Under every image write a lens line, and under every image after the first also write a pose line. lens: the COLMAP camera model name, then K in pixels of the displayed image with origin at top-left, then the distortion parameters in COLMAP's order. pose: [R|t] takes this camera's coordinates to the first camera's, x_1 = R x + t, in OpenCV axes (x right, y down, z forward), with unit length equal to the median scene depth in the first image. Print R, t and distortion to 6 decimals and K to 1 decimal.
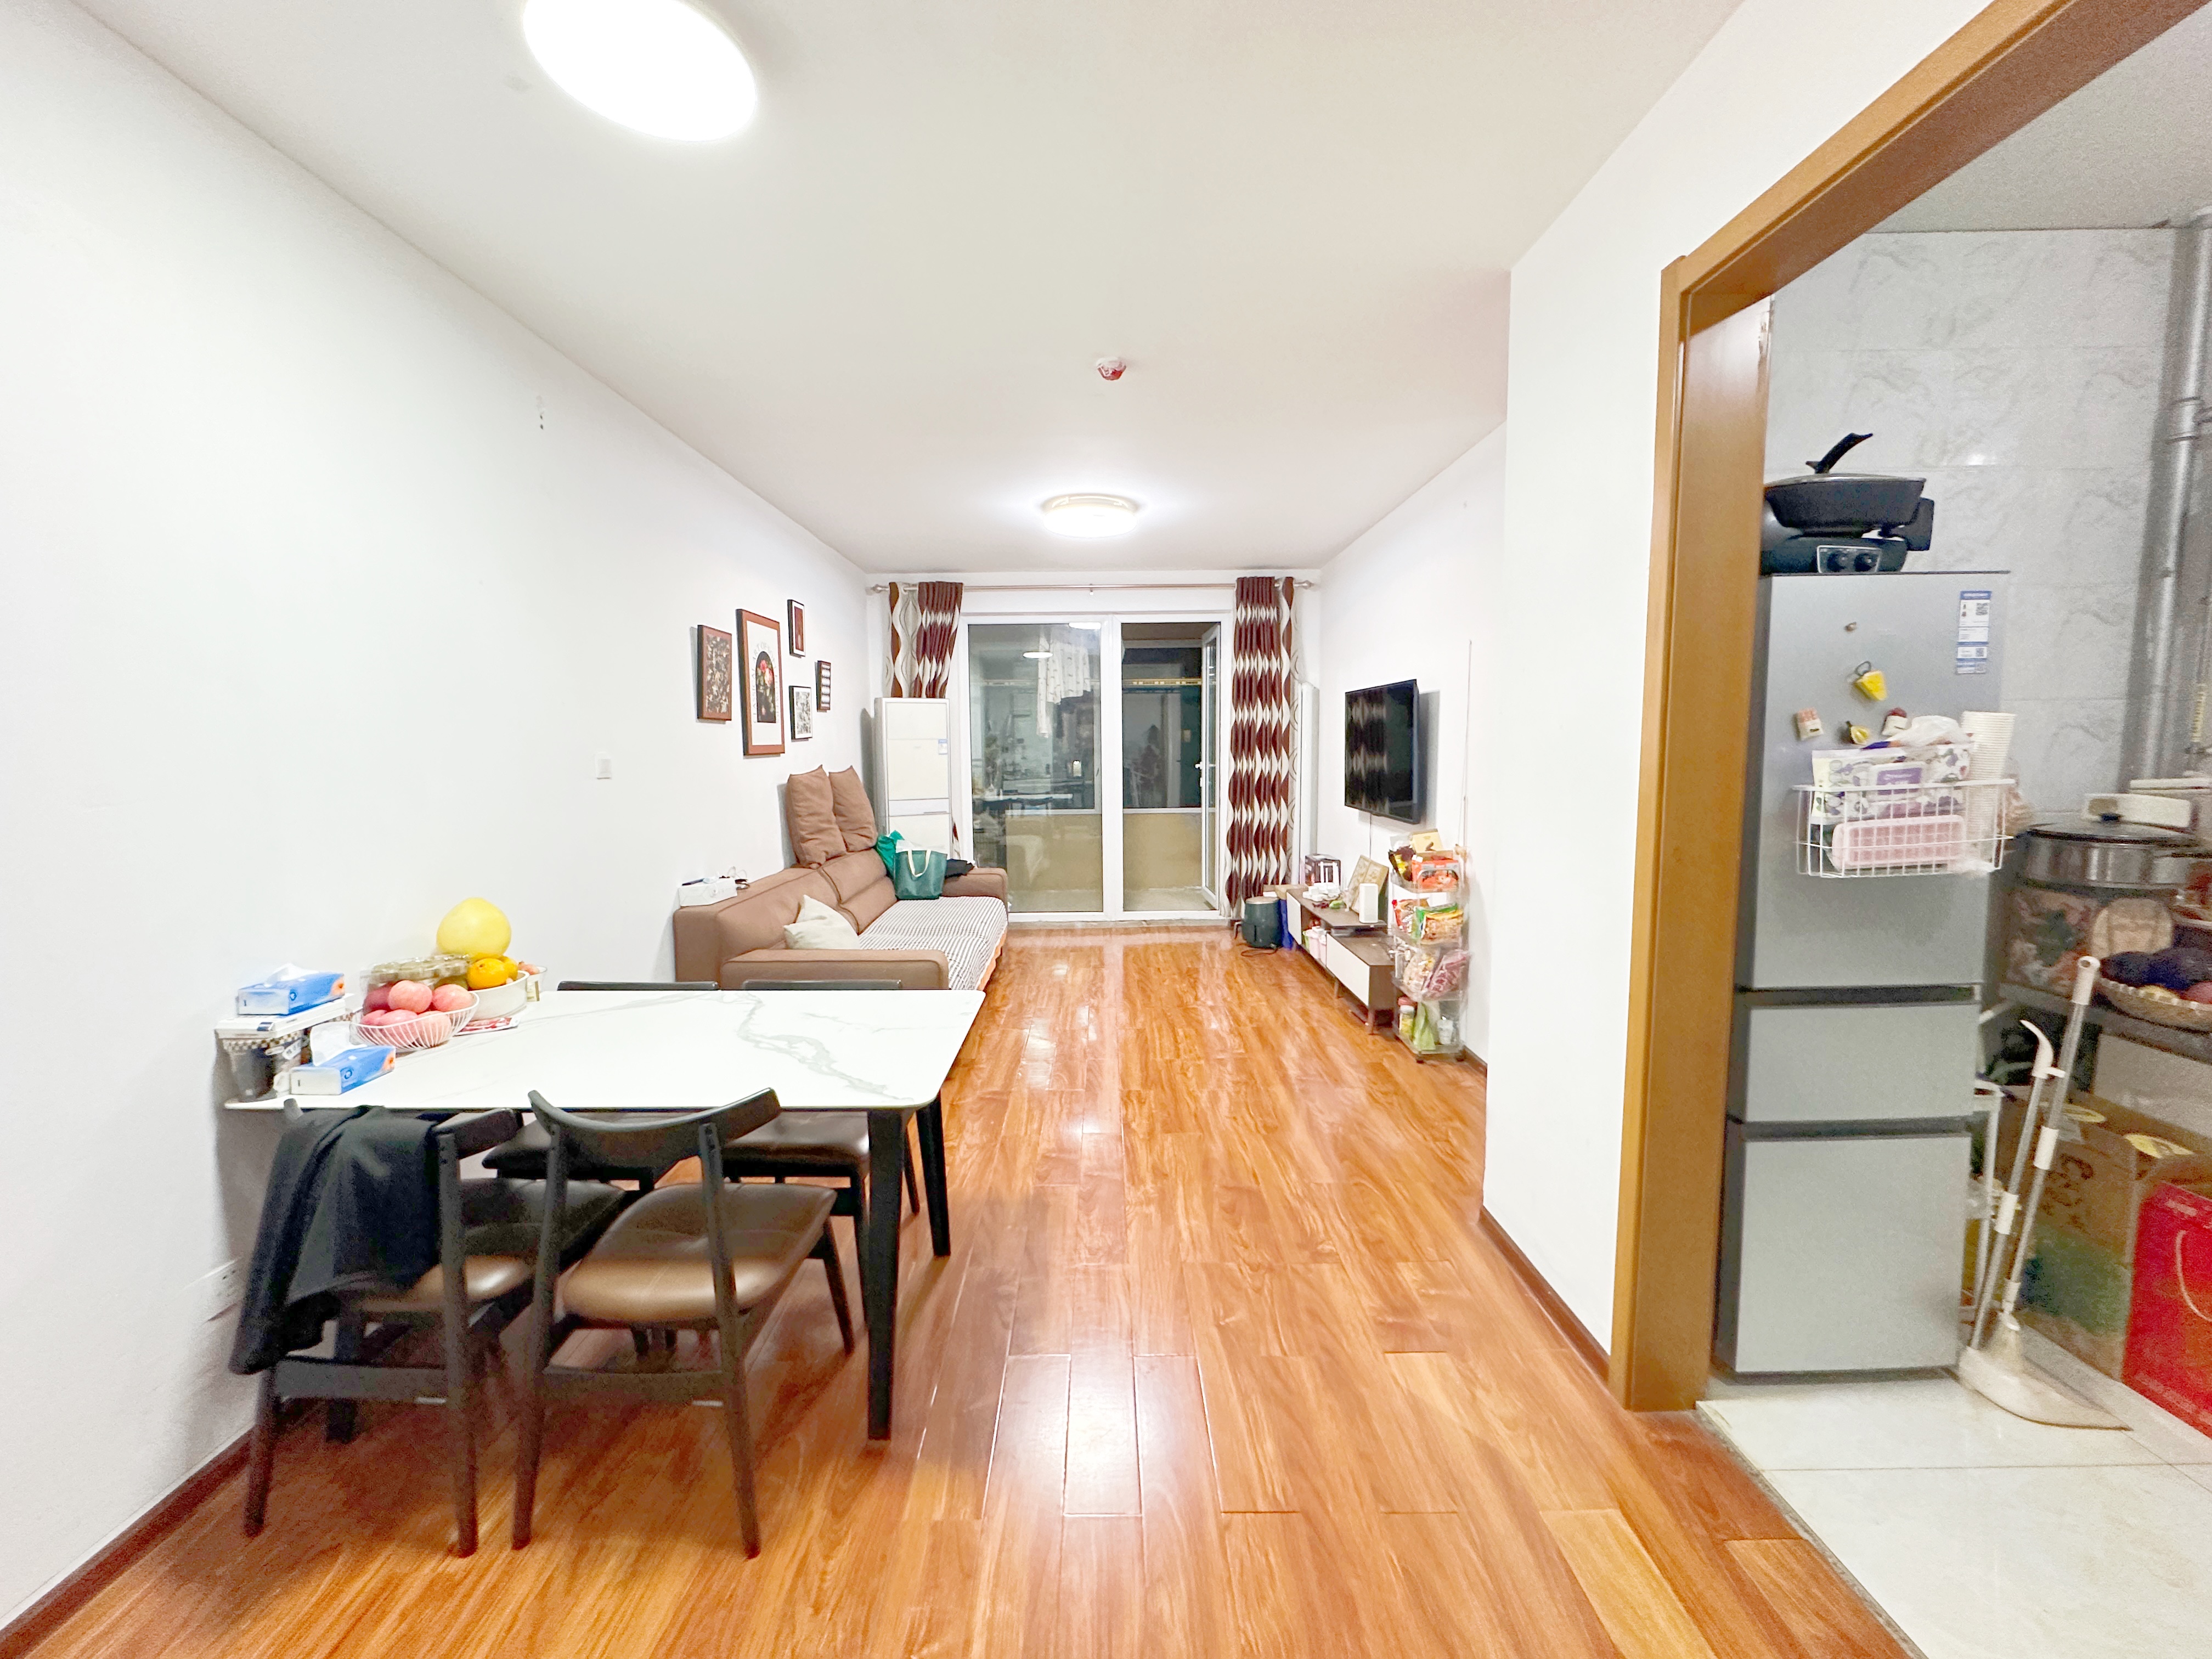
lens RADIAL K [[892.2, 0, 1106.0], [0, 892.2, 829.5], [0, 0, 1]] dist [-0.000655, 0.000066]
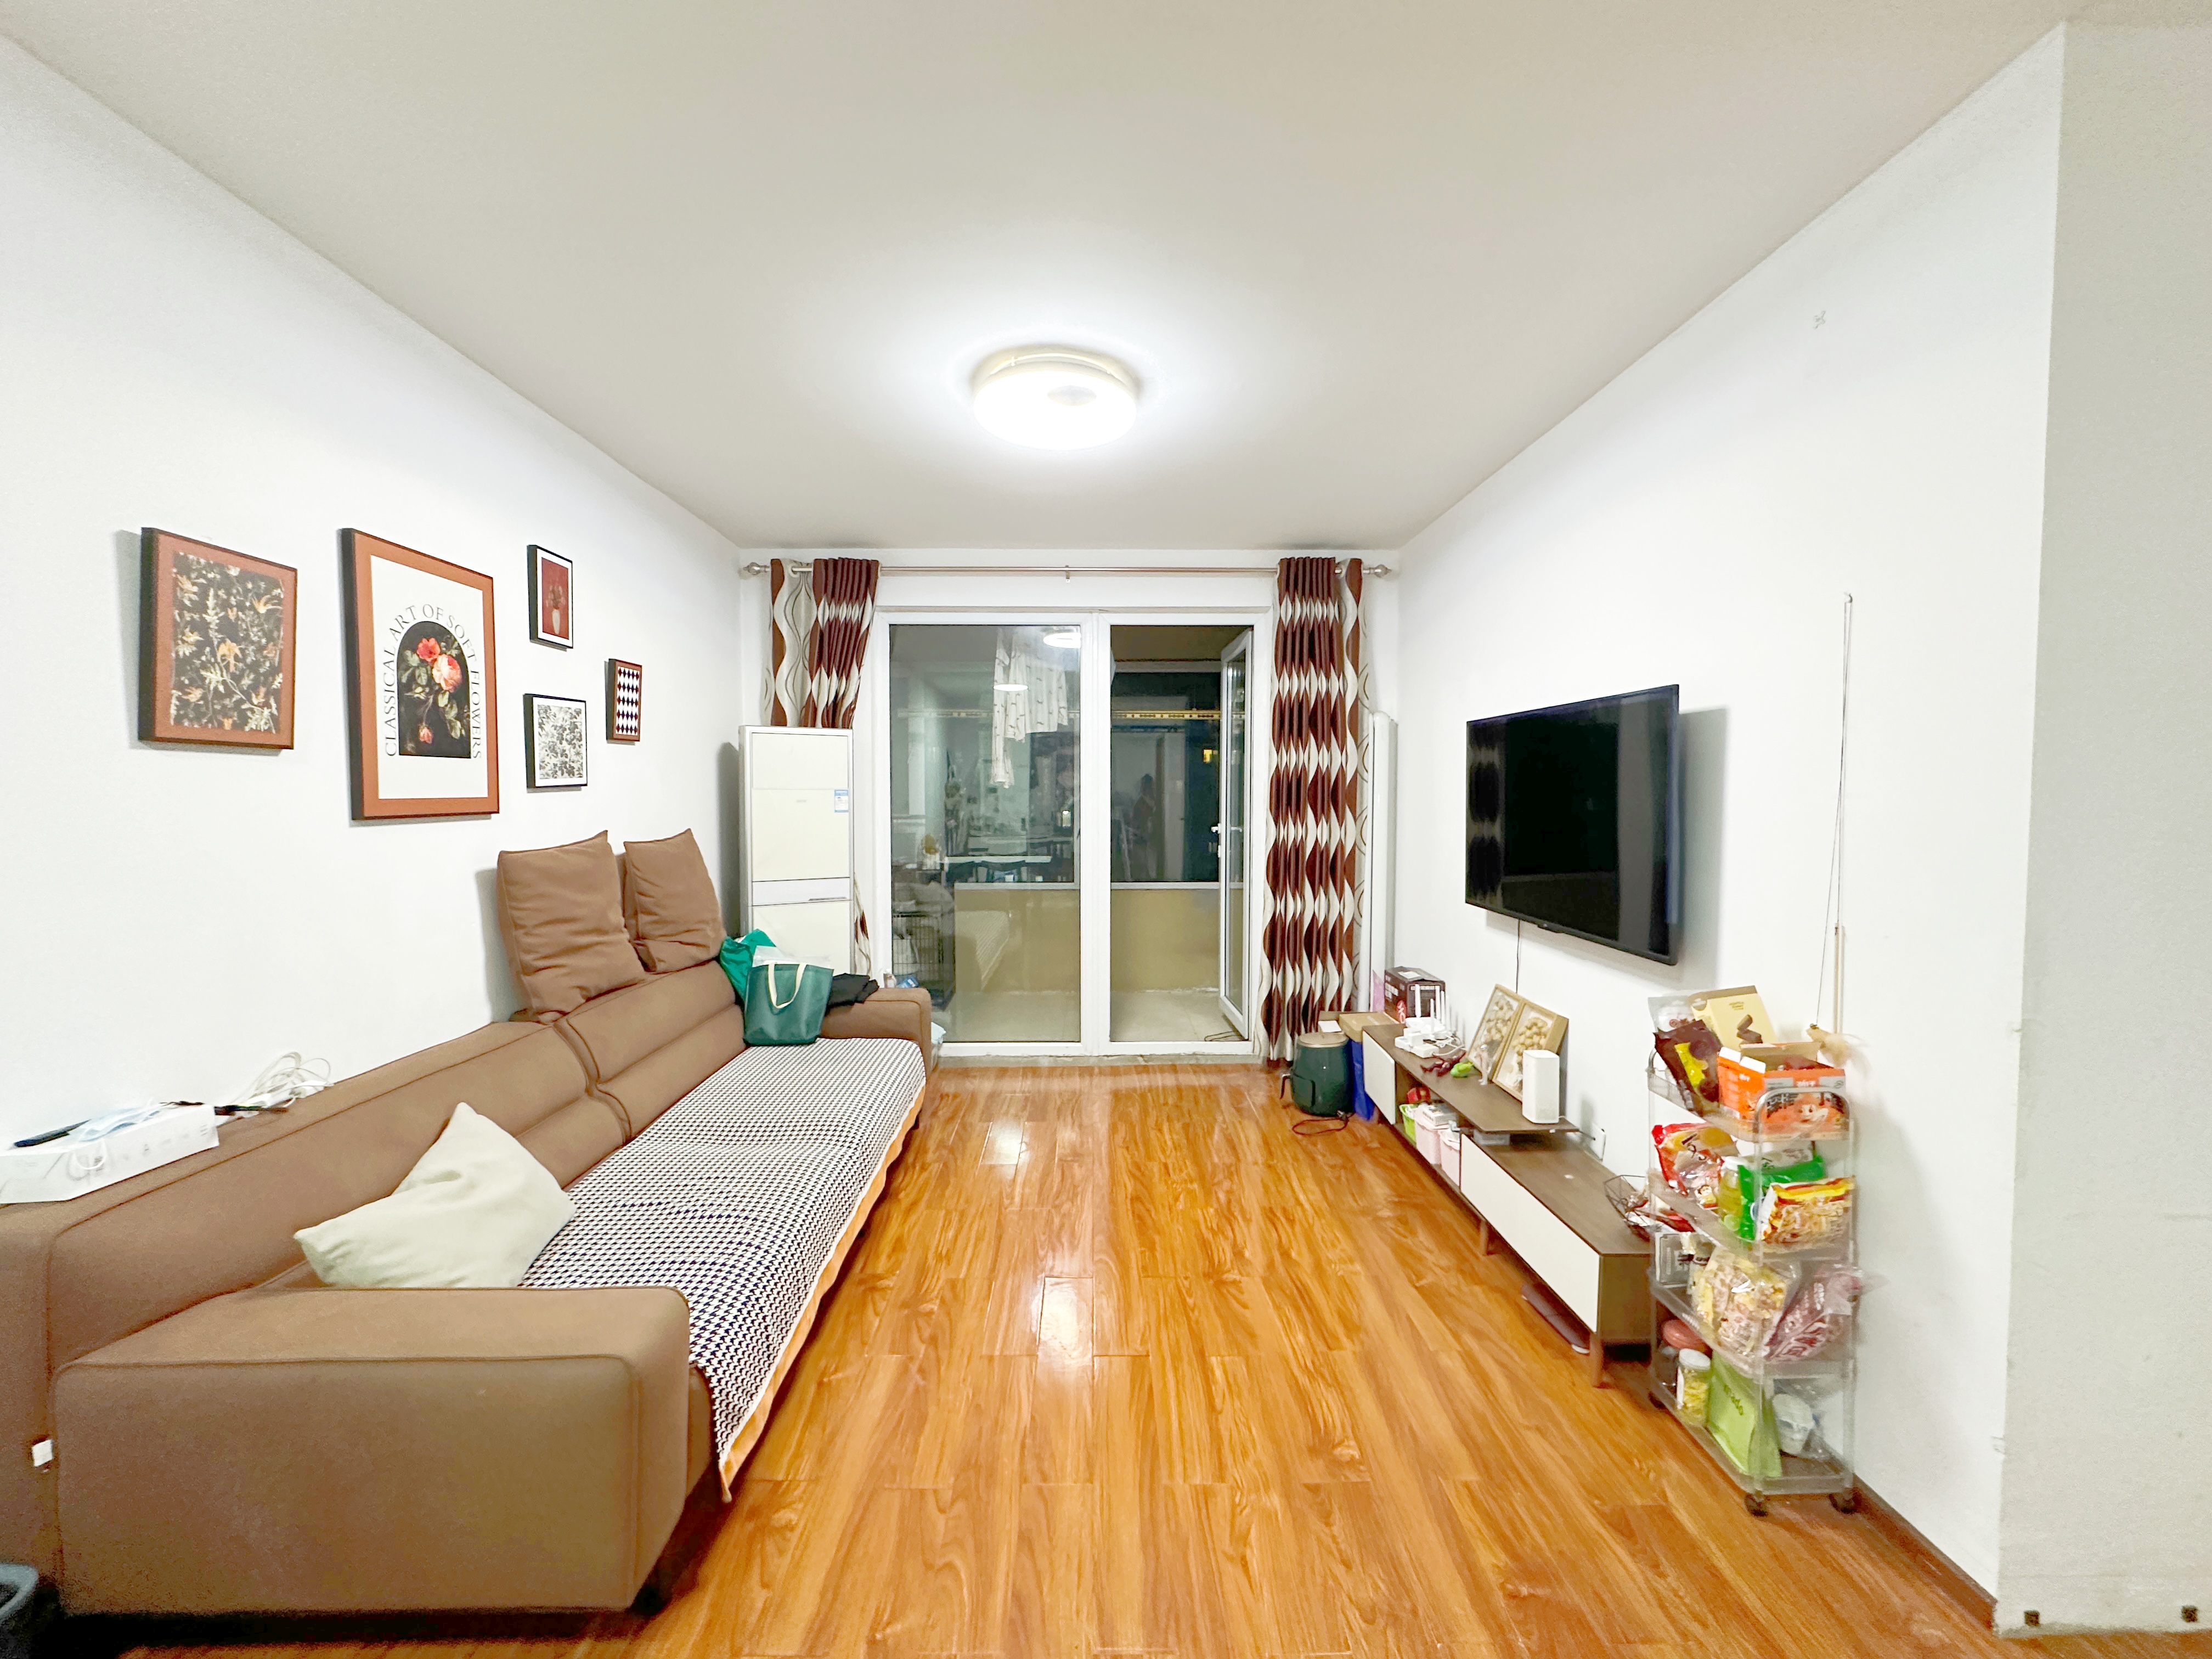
lens RADIAL K [[878.6, 0, 1106.0], [0, 878.6, 829.5], [0, 0, 1]] dist [-0.000498, 0.000028]
pose [[0.999884, 0.010044, 0.011491, 0.007538], [-0.009411, 0.998500, -0.053929, -0.036749], [-0.012015, 0.053814, 0.998479, 0.336263]]
